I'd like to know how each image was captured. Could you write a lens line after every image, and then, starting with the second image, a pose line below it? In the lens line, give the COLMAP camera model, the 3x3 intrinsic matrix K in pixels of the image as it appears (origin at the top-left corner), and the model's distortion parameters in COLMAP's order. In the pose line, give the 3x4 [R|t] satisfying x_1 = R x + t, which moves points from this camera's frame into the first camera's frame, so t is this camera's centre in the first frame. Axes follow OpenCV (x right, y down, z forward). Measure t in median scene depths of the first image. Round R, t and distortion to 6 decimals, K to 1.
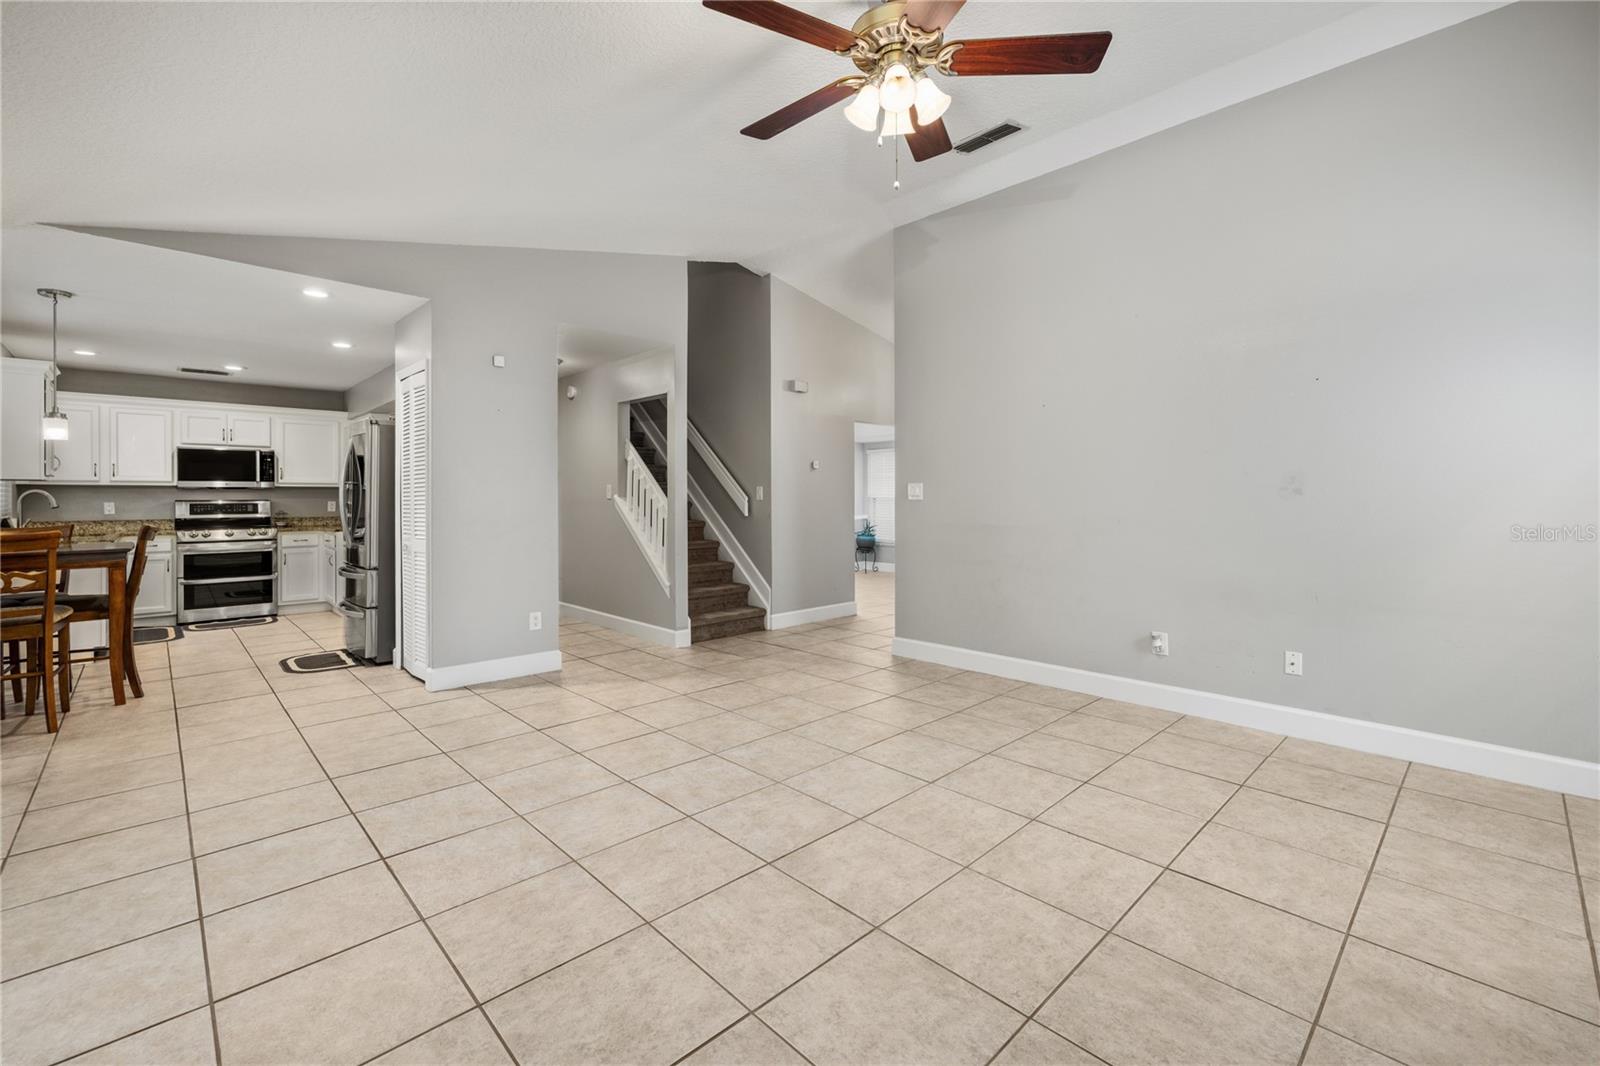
lens RADIAL K [[679.5, 0, 788.5], [0, 679.5, 497.0], [0, 0, 1]] dist [0.001537, 0.000496]
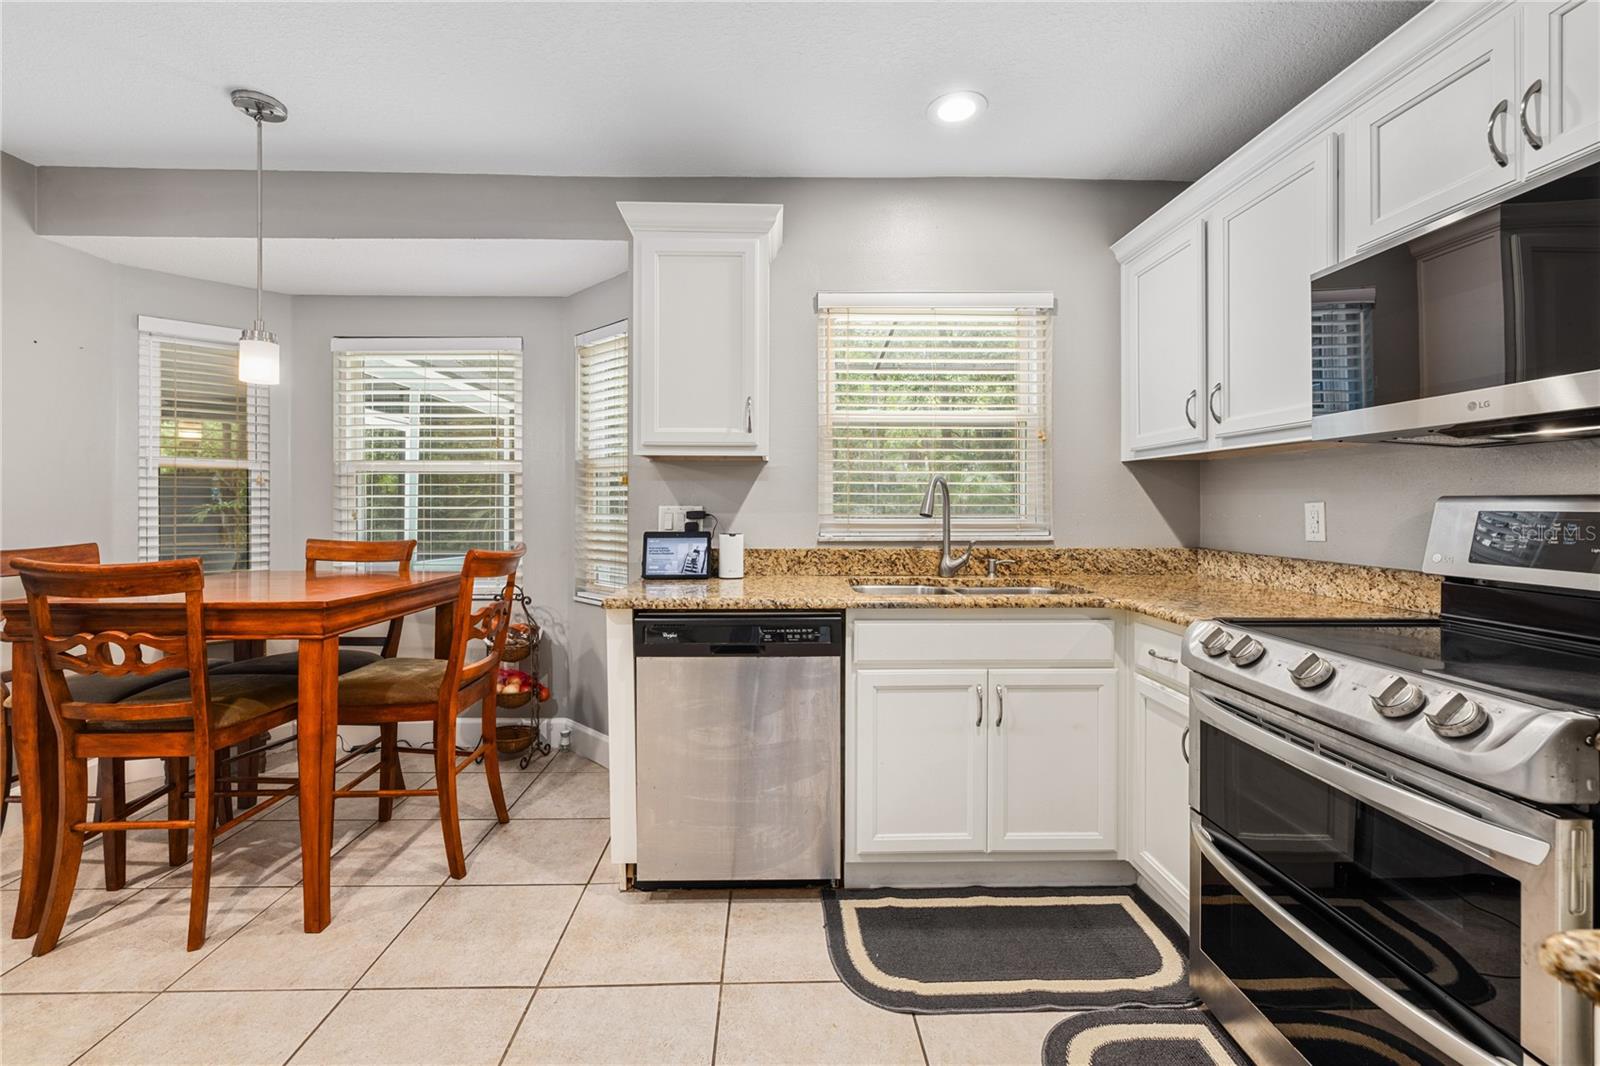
lens RADIAL K [[685.2, 0, 795.2], [0, 685.2, 502.7], [0, 0, 1]] dist [0.014041, 0.000088]
pose [[-0.661761, 0.007000, -0.749682, -0.567699], [0.010258, 0.999947, 0.000281, 0.004759], [0.749645, -0.007504, -0.661798, 0.986193]]
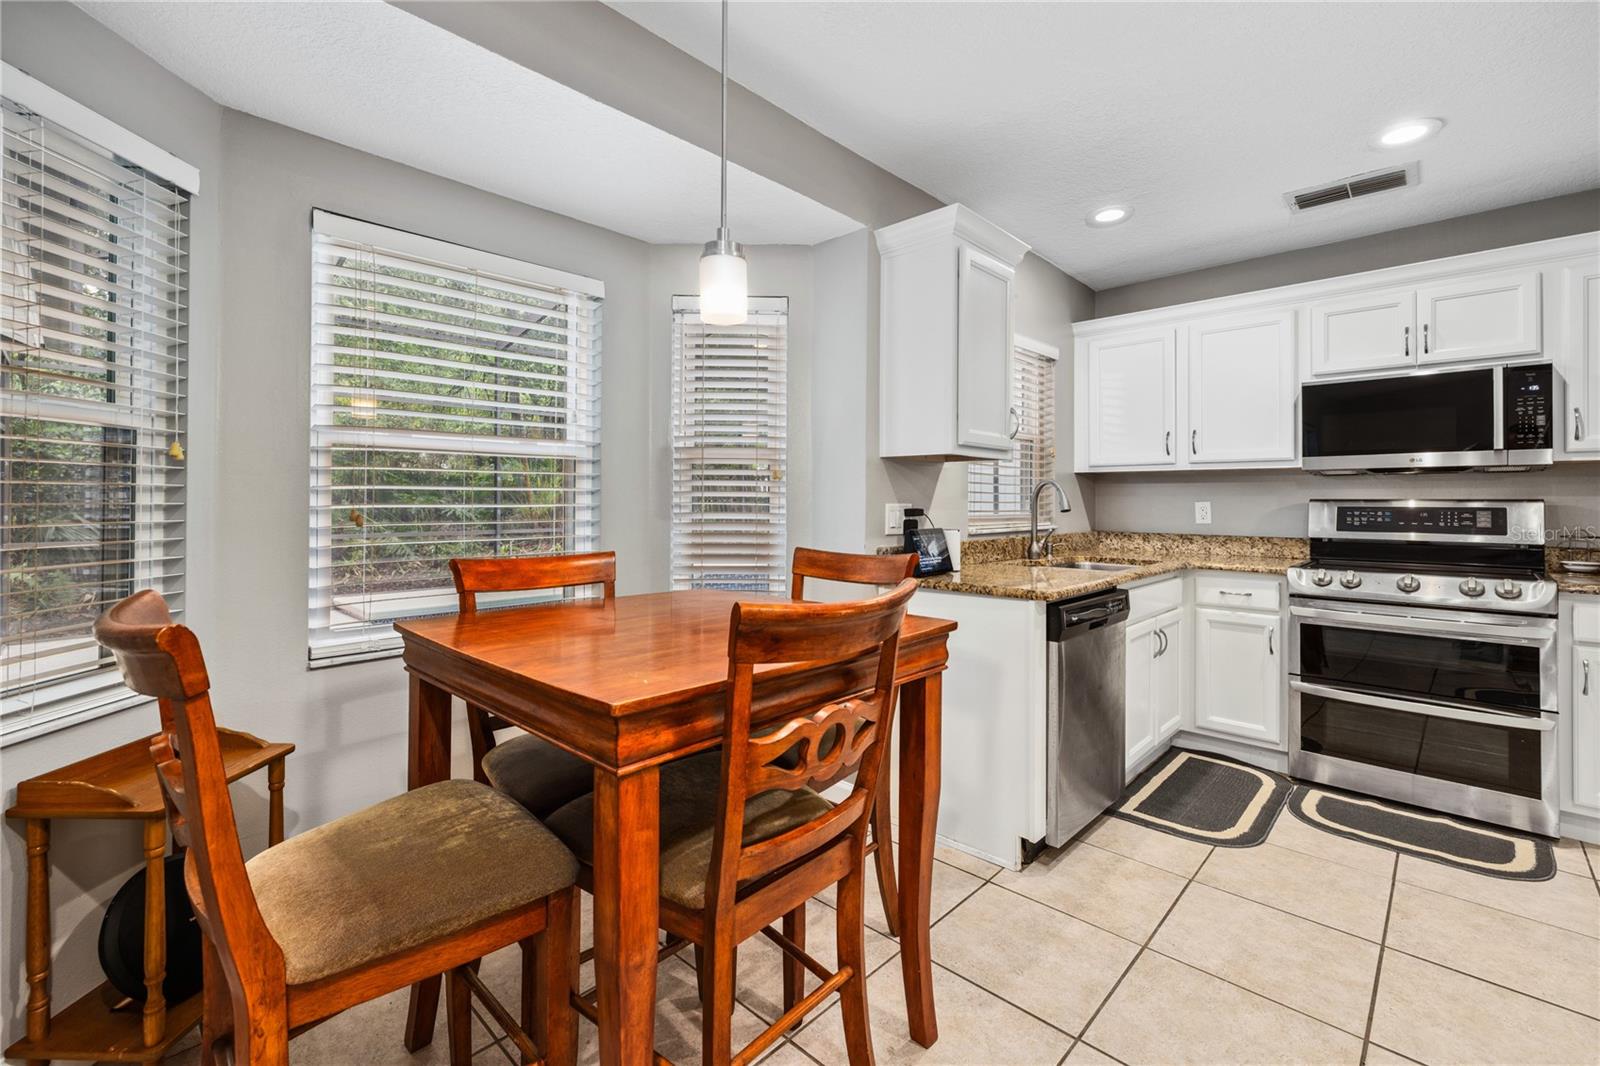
lens RADIAL K [[693.9, 0, 780.8], [0, 693.9, 495.0], [0, 0, 1]] dist [0.000850, 0.000579]
pose [[0.040008, 0.000221, -0.999199, -0.424716], [0.001451, 0.999999, 0.000279, 0.001162], [0.999198, -0.001462, 0.040008, 0.604630]]
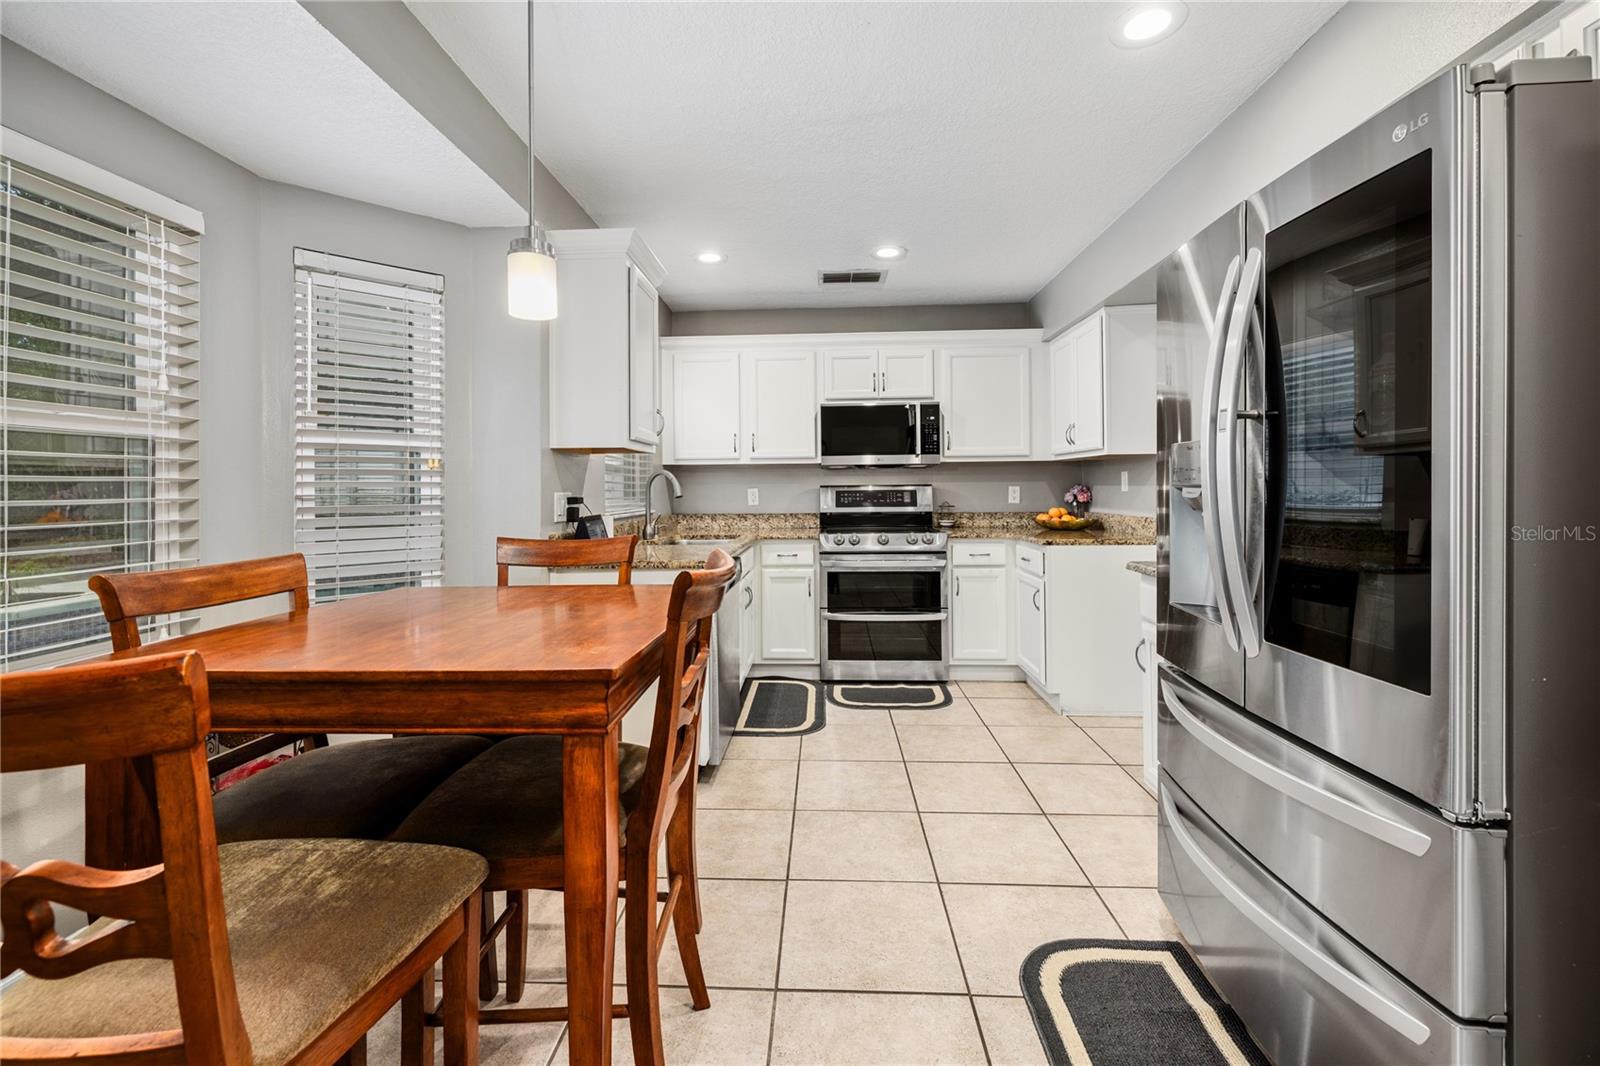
lens RADIAL K [[683.3, 0, 795.4], [0, 683.3, 484.3], [0, 0, 1]] dist [0.000290, 0.000074]
pose [[0.695887, -0.003555, -0.718142, -0.424754], [0.008233, 0.999962, 0.003028, 0.001205], [0.718104, -0.008019, 0.695889, 0.503531]]
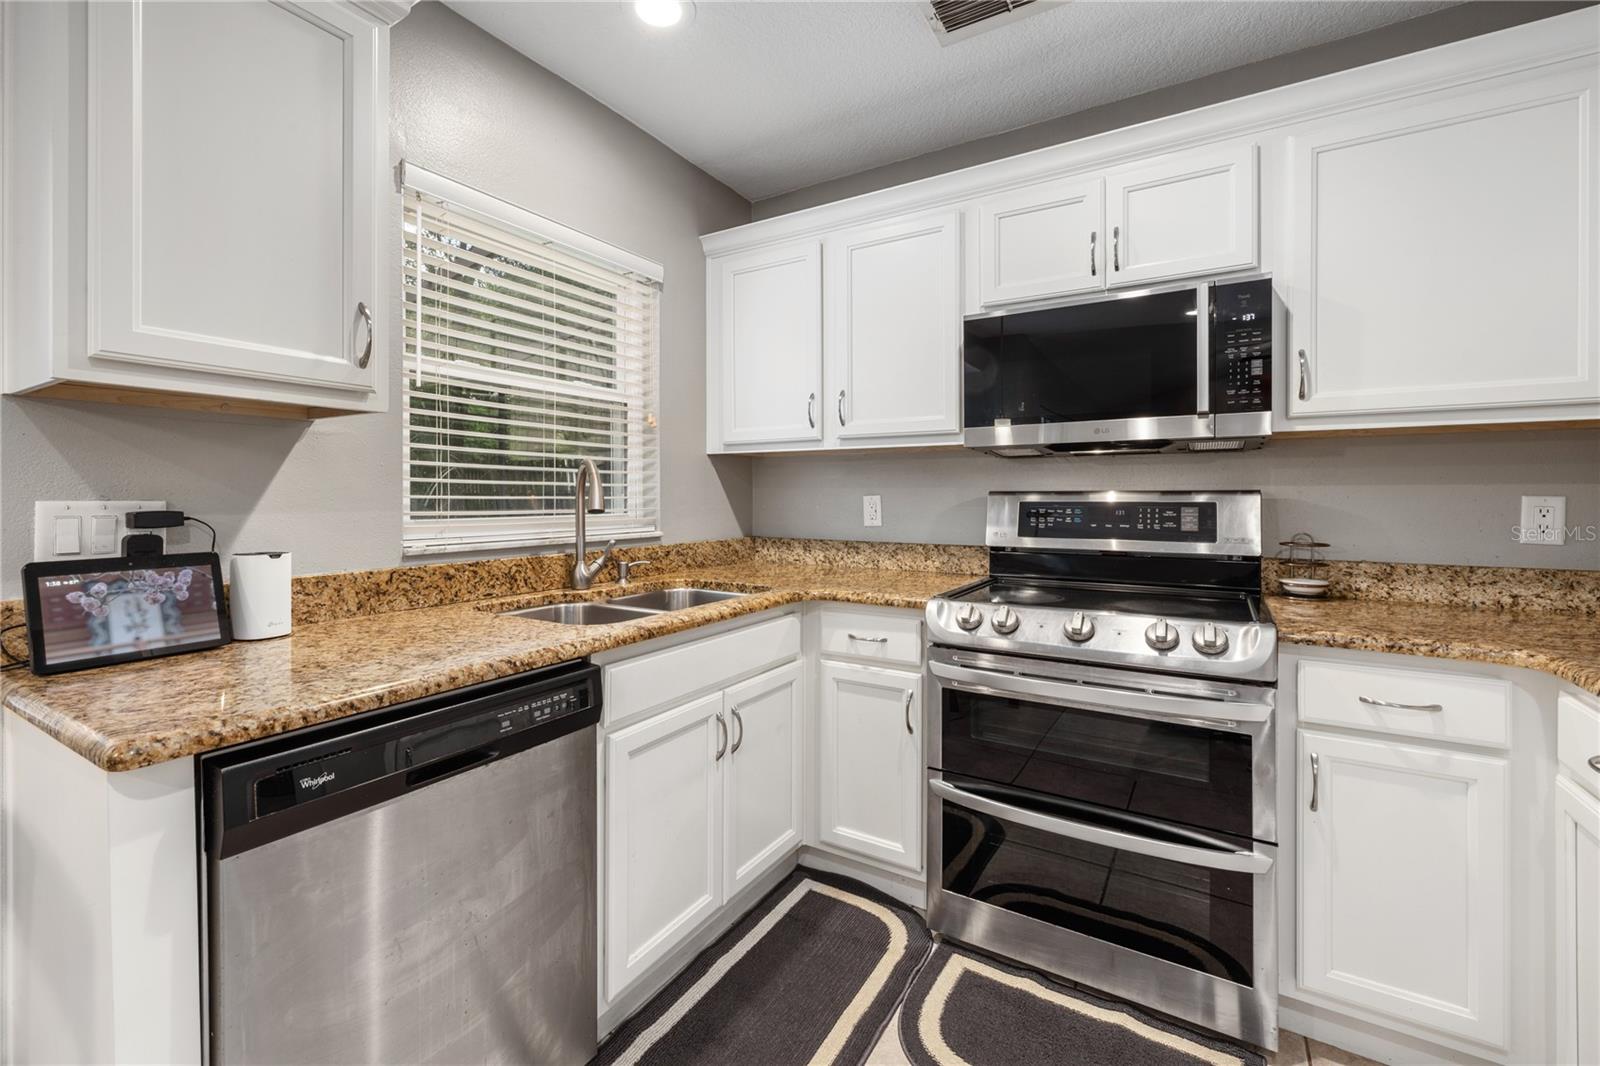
lens RADIAL K [[679.5, 0, 788.5], [0, 679.5, 497.0], [0, 0, 1]] dist [0.001537, 0.000496]
pose [[0.259000, 0.009073, -0.965835, -0.597406], [0.002813, 0.999945, 0.010148, 0.003903], [0.965873, -0.005345, 0.258960, 0.811799]]
